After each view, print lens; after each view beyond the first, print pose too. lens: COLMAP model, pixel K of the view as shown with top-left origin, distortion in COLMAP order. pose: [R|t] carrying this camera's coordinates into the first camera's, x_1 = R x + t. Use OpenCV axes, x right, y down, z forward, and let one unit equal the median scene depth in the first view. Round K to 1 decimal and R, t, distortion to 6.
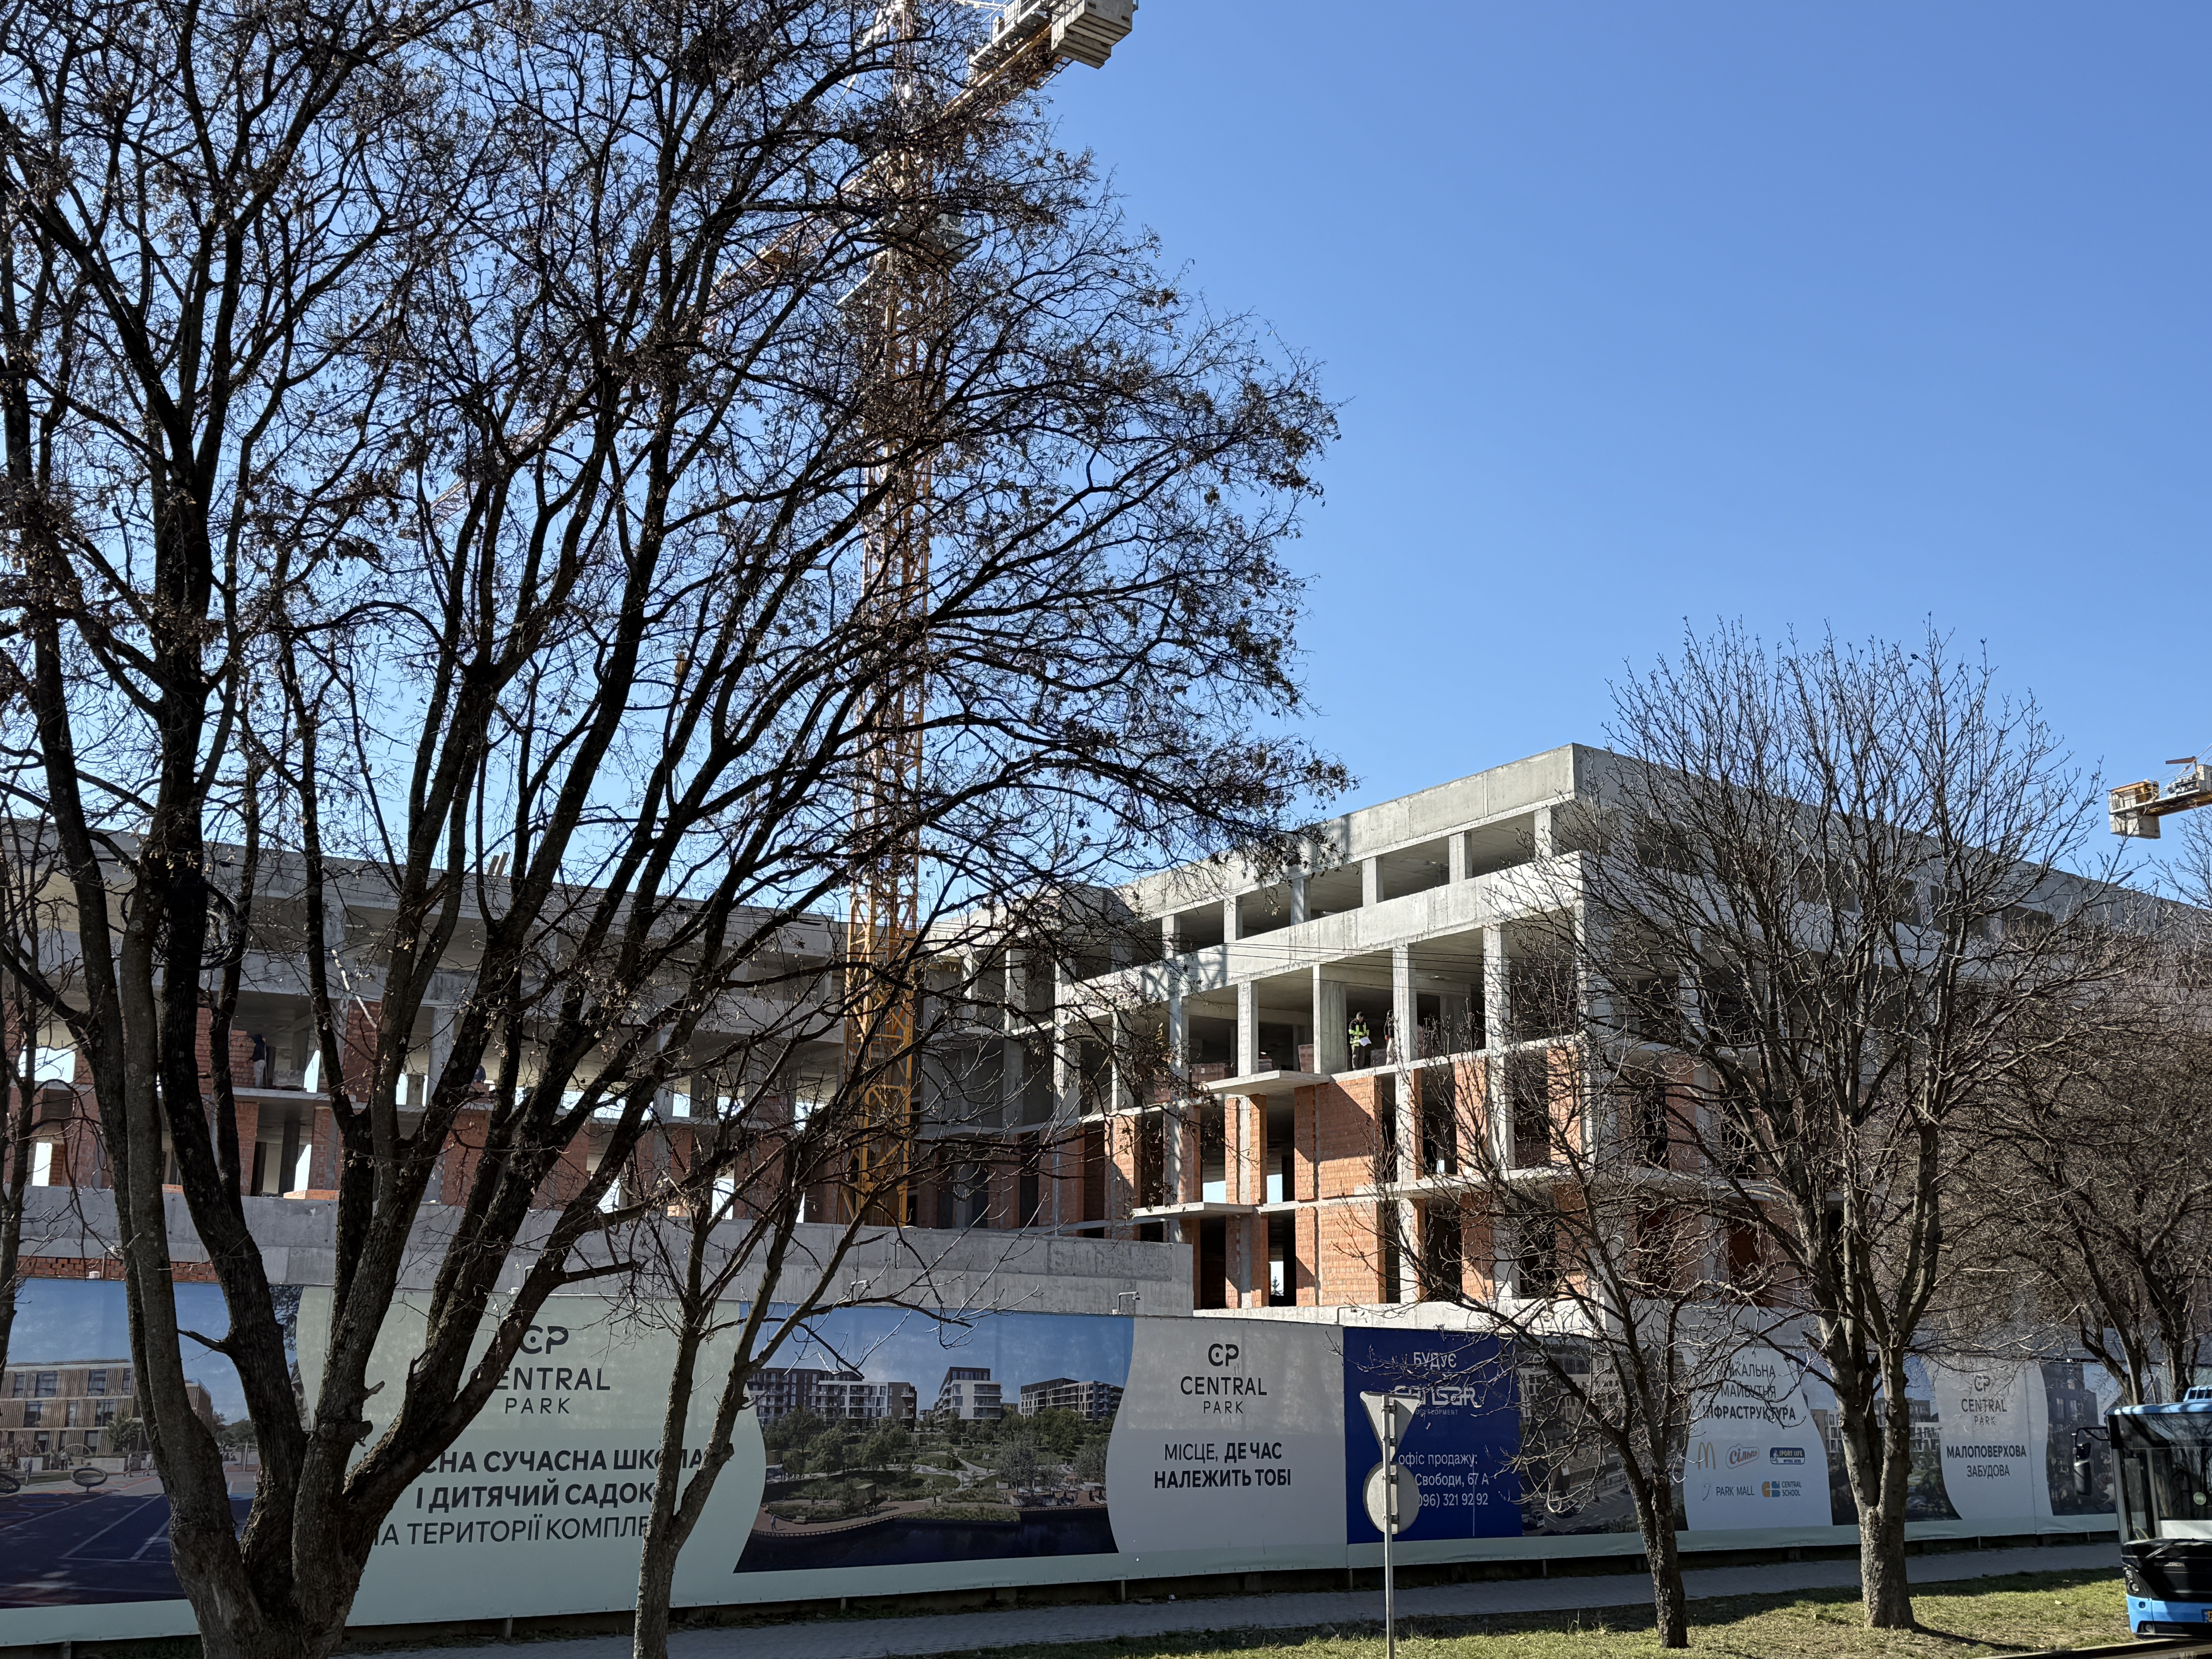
lens RADIAL K [[2468.5, 0, 1084.9], [0, 2468.5, 824.2], [0, 0, 1]] dist [0.140286, -0.235506]
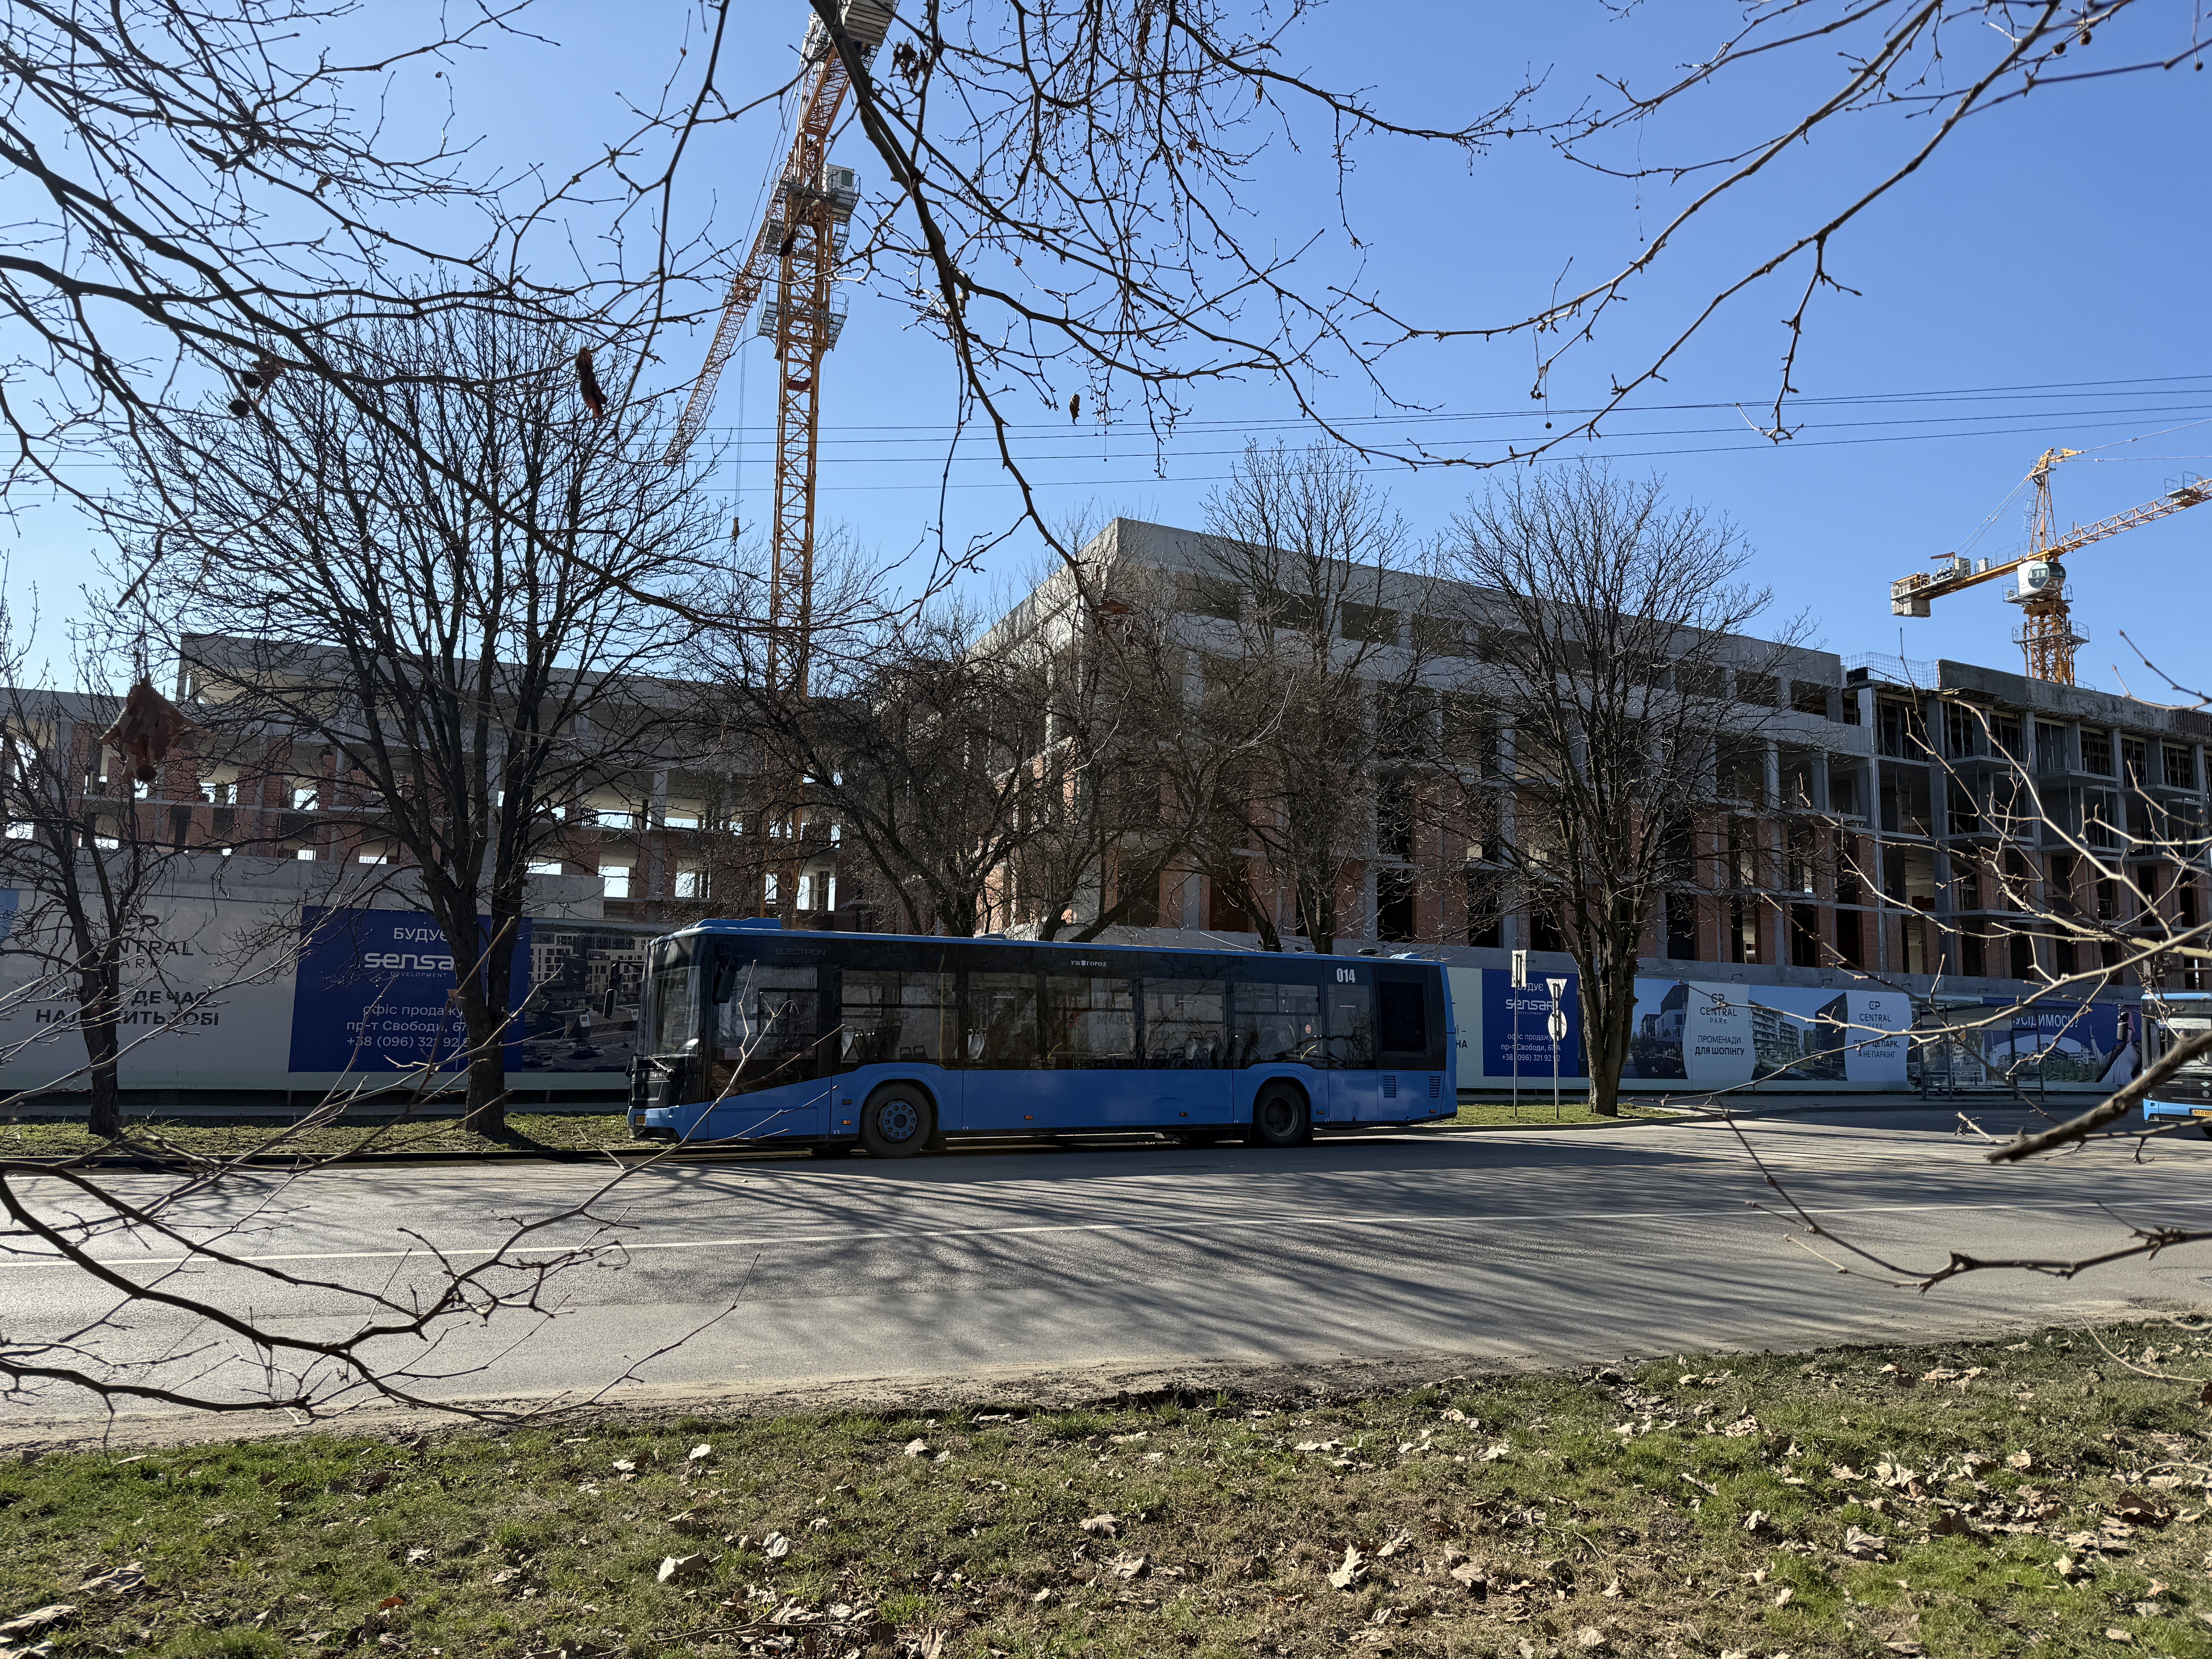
lens RADIAL K [[1575.1, 0, 1089.0], [0, 1575.1, 830.1], [0, 0, 1]] dist [0.121299, -0.186162]
pose [[0.977678, -0.013711, -0.209659, 0.196583], [0.033313, 0.995362, 0.090251, 0.030377], [0.207449, -0.095221, 0.973600, 0.086358]]
